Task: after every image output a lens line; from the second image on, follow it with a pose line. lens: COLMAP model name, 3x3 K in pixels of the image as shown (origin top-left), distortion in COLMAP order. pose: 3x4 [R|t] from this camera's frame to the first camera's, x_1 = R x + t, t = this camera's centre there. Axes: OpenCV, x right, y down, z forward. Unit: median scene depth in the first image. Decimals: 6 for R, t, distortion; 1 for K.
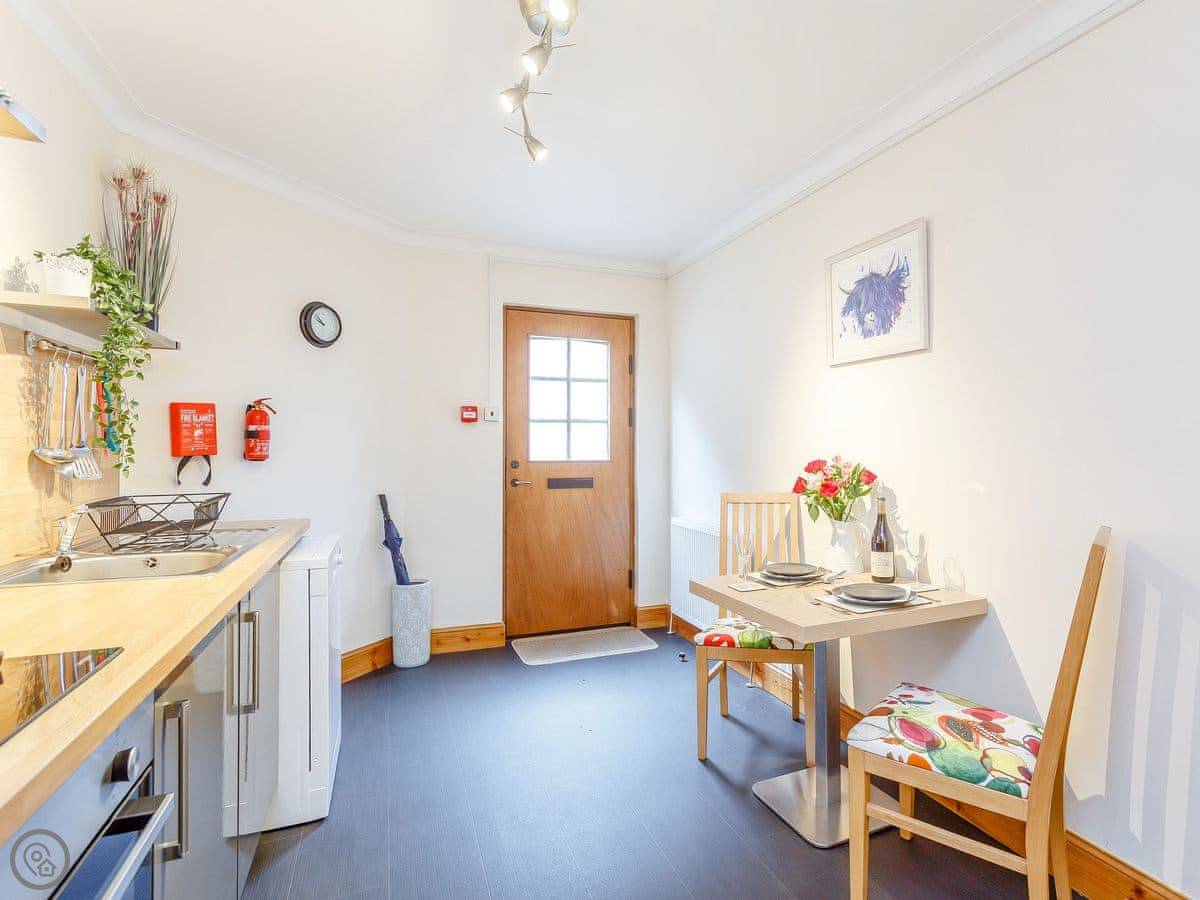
lens RADIAL K [[645.7, 0, 579.5], [0, 645.7, 436.1], [0, 0, 1]] dist [-0.000348, -0.000286]
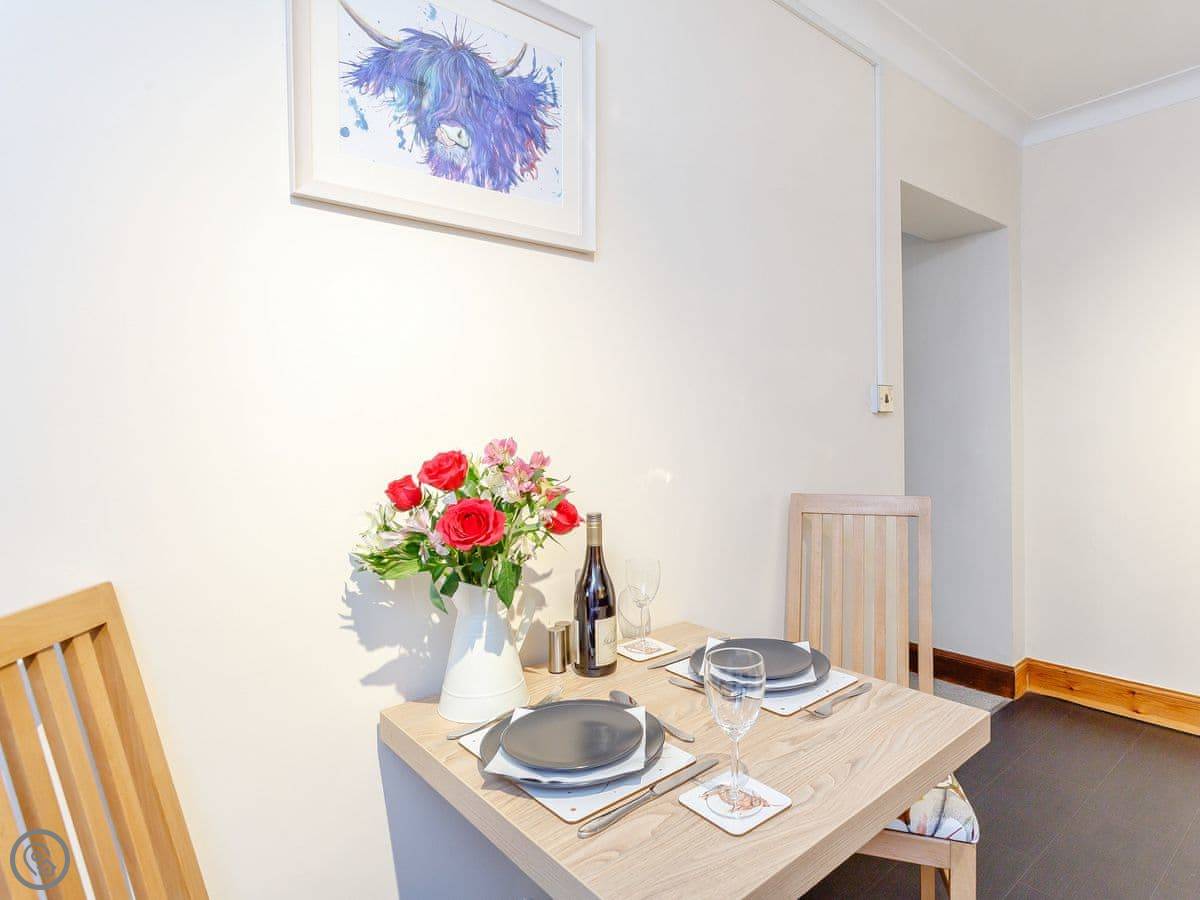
lens RADIAL K [[645.7, 0, 579.5], [0, 645.7, 436.1], [0, 0, 1]] dist [-0.000348, -0.000286]
pose [[-0.384983, -0.008707, 0.922883, -0.005088], [-0.000633, 0.999958, 0.009170, 0.017268], [-0.922924, 0.002946, -0.384972, 0.791997]]
